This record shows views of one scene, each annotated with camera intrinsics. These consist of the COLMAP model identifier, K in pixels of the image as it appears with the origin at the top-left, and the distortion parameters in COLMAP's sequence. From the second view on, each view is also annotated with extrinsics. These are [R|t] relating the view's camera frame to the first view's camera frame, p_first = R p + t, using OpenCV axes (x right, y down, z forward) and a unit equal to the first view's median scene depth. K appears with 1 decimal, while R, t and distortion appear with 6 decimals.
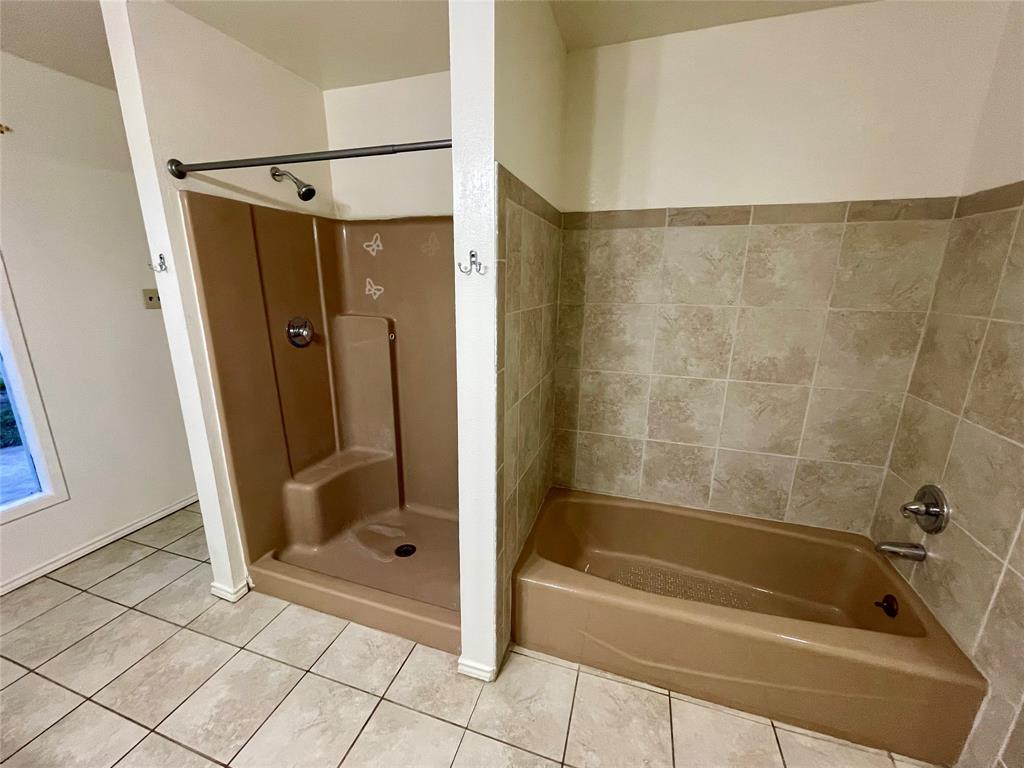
lens RADIAL K [[410.5, 0, 511.4], [0, 410.5, 387.3], [0, 0, 1]] dist [-0.001297, 0.000863]
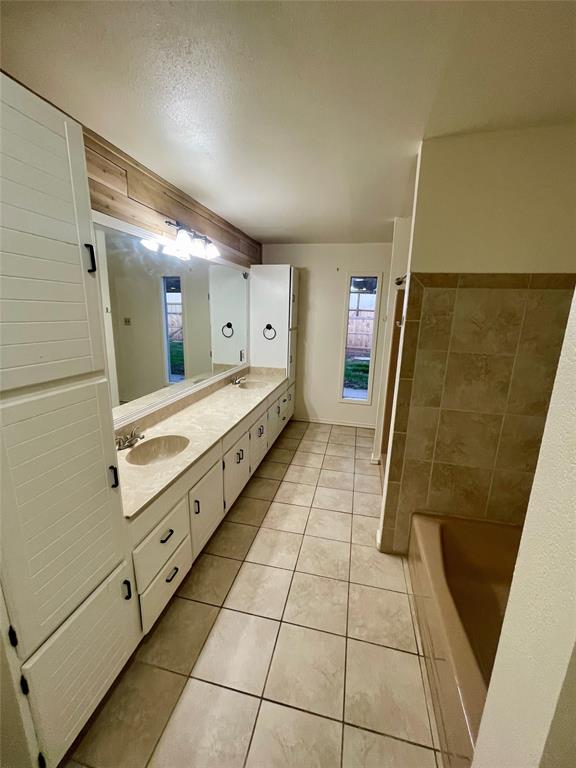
lens RADIAL K [[307.9, 0, 286.6], [0, 307.9, 382.3], [0, 0, 1]] dist [-0.001297, 0.000863]
pose [[0.079031, 0.208407, -0.974844, 1.104141], [-0.268284, 0.946269, 0.180549, -0.112875], [0.960092, 0.247267, 0.130697, 0.265924]]
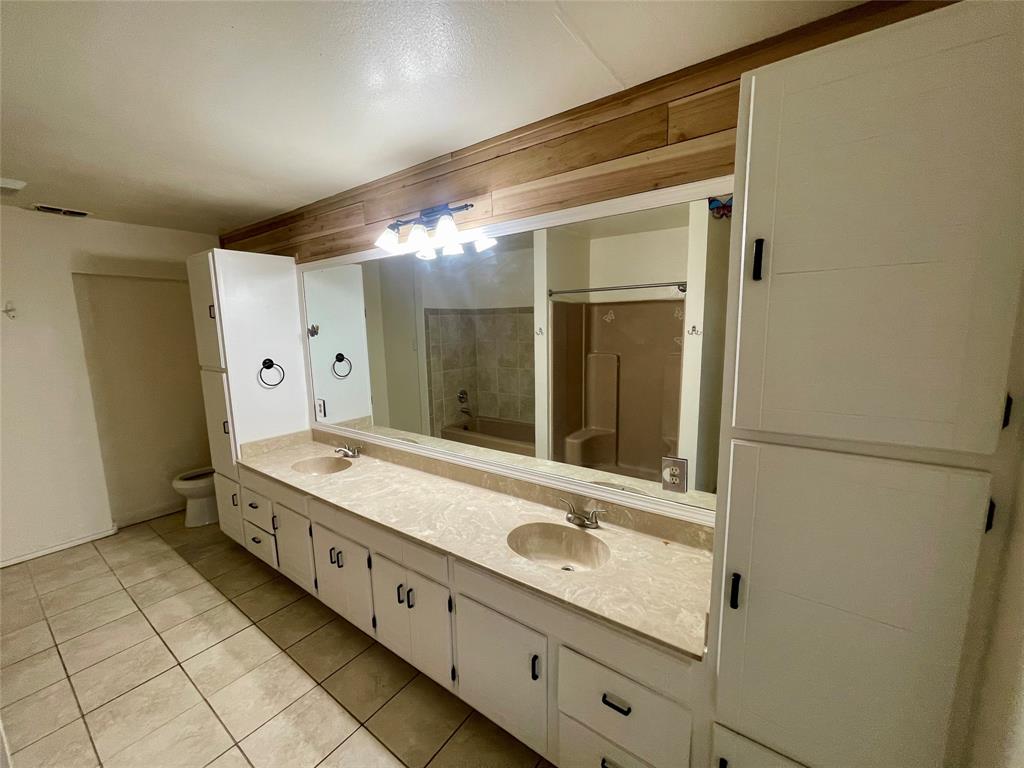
lens RADIAL K [[410.5, 0, 512.2], [0, 410.5, 385.6], [0, 0, 1]] dist [-0.001297, 0.000863]
pose [[-0.949579, -0.045145, 0.310260, -1.351860], [0.081473, 0.920053, 0.383230, -0.405007], [-0.302756, 0.389185, -0.869985, 1.130756]]
